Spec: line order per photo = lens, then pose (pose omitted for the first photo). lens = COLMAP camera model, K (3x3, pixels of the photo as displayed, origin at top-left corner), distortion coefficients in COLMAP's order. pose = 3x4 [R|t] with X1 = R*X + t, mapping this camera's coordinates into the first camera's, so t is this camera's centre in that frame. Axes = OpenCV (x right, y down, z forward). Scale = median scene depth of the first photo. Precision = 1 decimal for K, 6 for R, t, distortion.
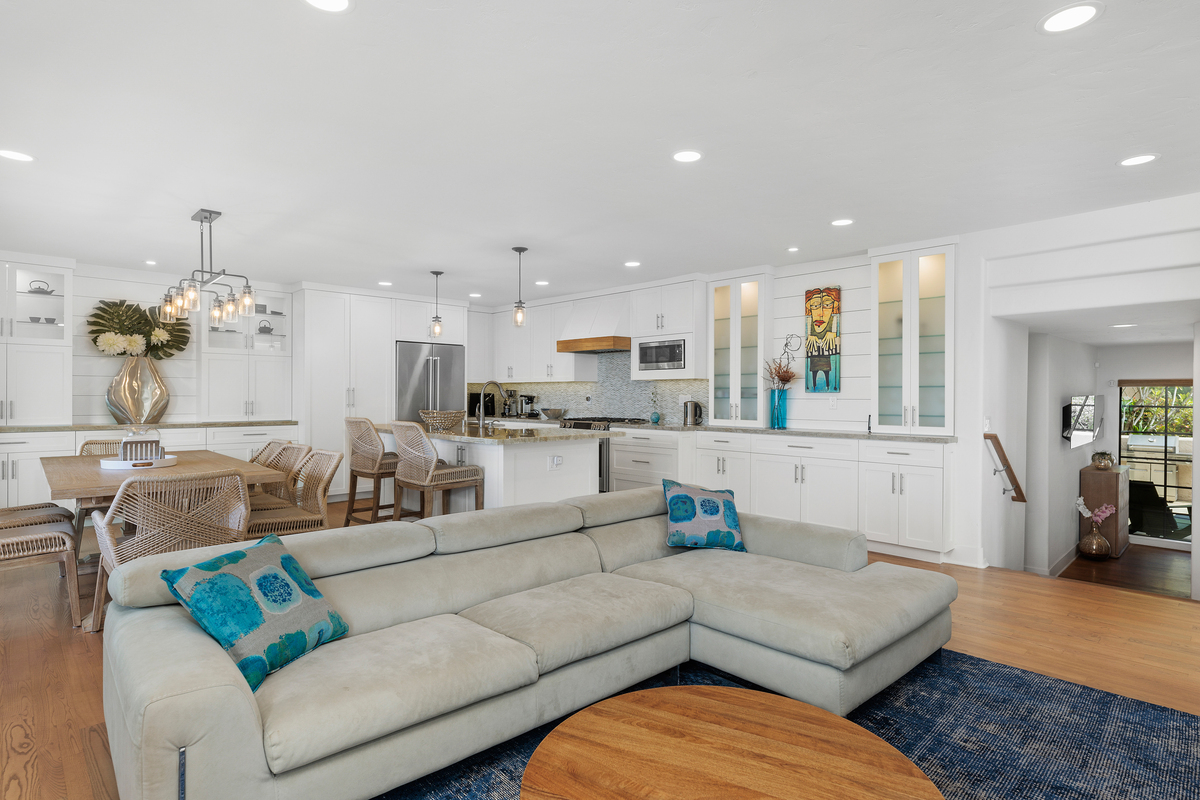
lens RADIAL K [[620.2, 0, 600.0], [0, 620.2, 400.0], [0, 0, 1]] dist [-0.000739, 0.000009]
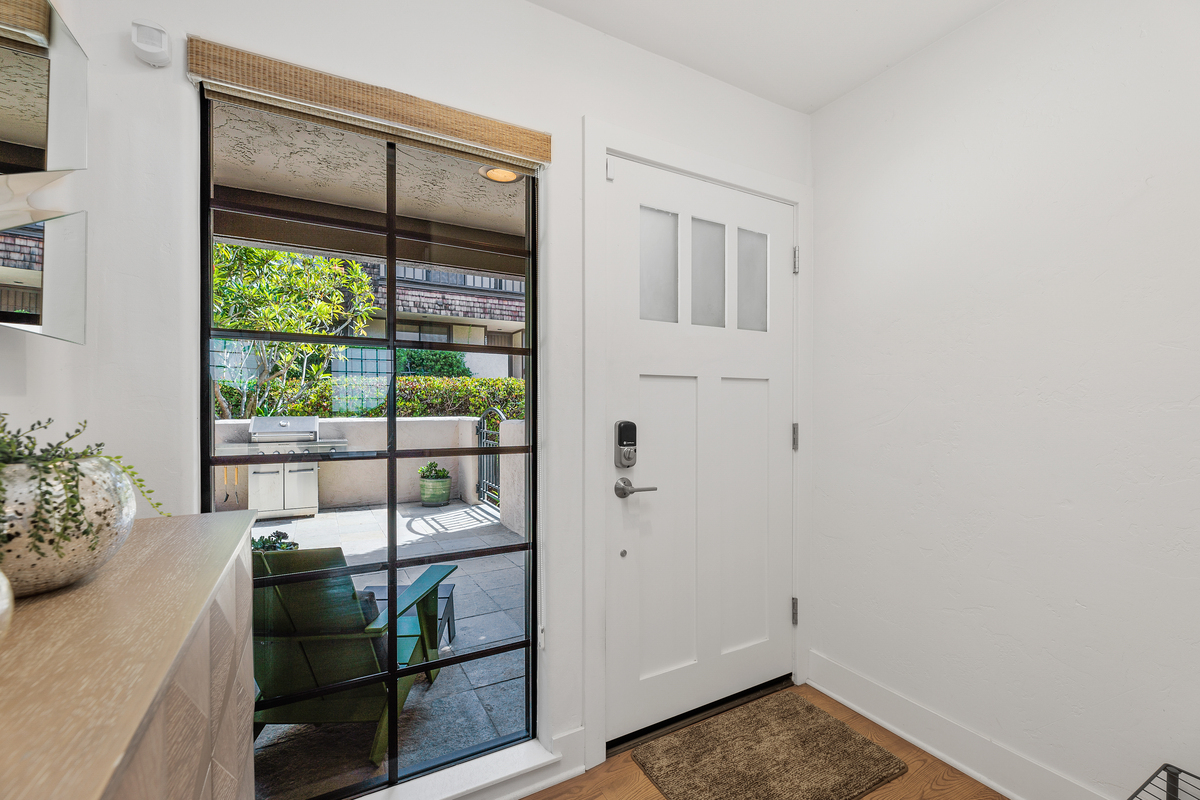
lens RADIAL K [[512.1, 0, 600.0], [0, 512.1, 400.0], [0, 0, 1]] dist [-0.000470, 0.000254]
pose [[0.262312, 0.008141, 0.964949, 0.458826], [0.009765, 0.999891, -0.011090, 0.048220], [-0.964934, 0.012332, 0.262203, 0.537928]]
